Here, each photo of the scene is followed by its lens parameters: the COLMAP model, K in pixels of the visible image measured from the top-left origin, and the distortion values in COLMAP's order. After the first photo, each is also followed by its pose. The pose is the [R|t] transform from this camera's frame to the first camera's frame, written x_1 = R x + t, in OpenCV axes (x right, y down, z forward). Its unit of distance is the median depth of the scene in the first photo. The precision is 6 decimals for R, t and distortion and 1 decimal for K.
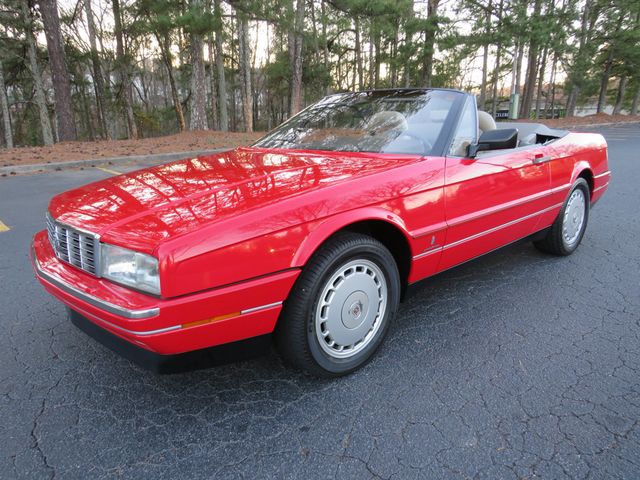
lens RADIAL K [[456.8, 0, 305.8], [0, 456.8, 249.4], [0, 0, 1]] dist [-0.011356, 0.005088]
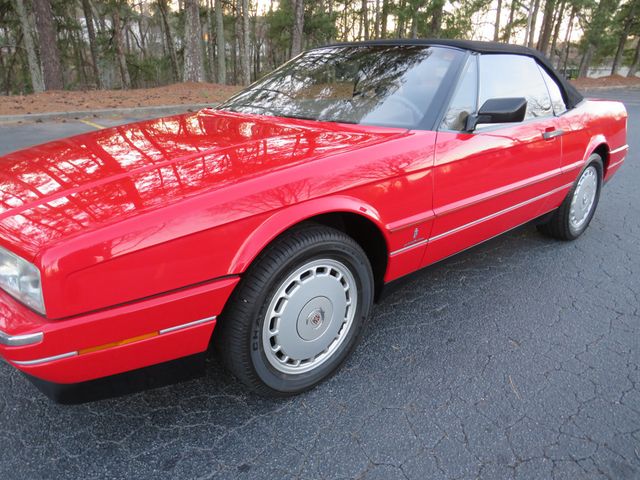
lens RADIAL K [[443.7, 0, 320.0], [0, 443.7, 240.0], [0, 0, 1]] dist [-0.006320, 0.006556]
pose [[0.999655, 0.022911, 0.012842, 0.063588], [-0.023912, 0.996162, 0.084201, -0.047408], [-0.010864, -0.084479, 0.996366, 0.133827]]
